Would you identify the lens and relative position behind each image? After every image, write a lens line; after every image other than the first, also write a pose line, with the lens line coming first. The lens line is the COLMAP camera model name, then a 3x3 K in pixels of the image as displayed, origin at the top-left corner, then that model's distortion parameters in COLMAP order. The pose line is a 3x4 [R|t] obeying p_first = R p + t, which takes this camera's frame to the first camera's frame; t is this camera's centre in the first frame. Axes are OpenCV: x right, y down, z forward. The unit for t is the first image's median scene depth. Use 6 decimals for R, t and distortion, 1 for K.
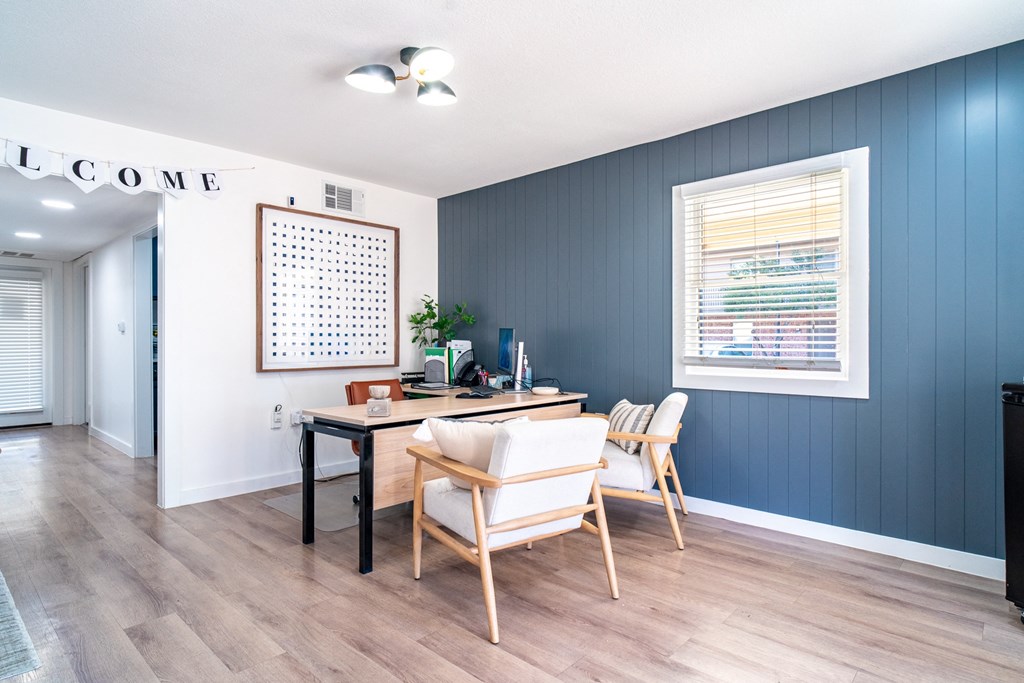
lens RADIAL K [[536.0, 0, 510.7], [0, 536.0, 341.4], [0, 0, 1]] dist [-0.005084, 0.002917]
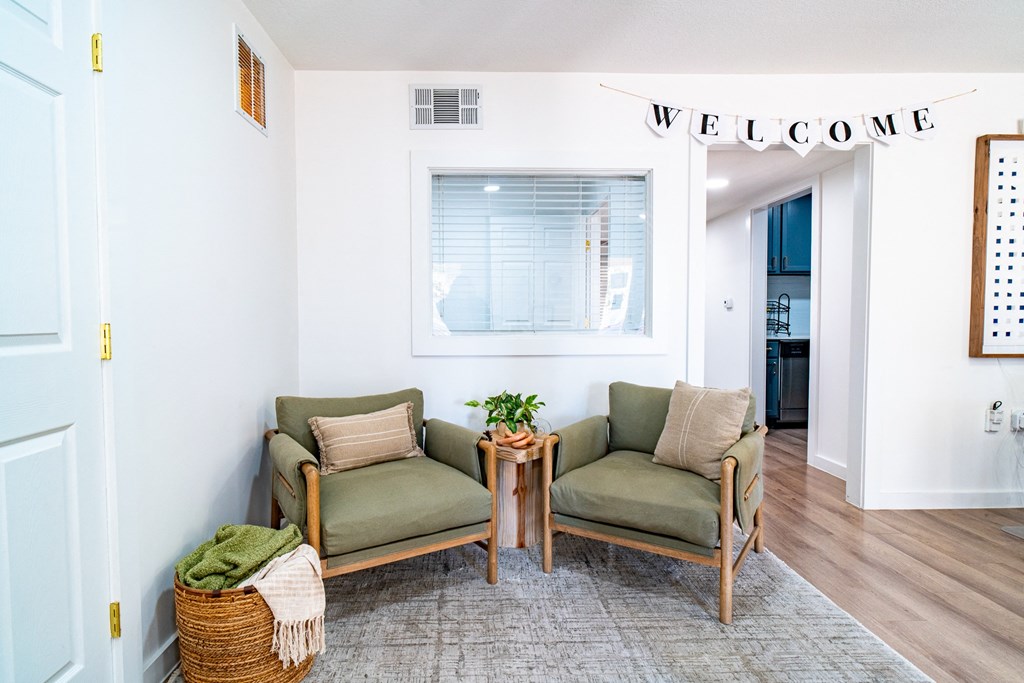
lens RADIAL K [[536.0, 0, 509.7], [0, 536.0, 341.1], [0, 0, 1]] dist [-0.005084, 0.002917]
pose [[0.717002, 0.022603, -0.696705, -0.447455], [0.001342, 0.999428, 0.033806, 0.007929], [0.697070, -0.025174, 0.716561, -0.021552]]
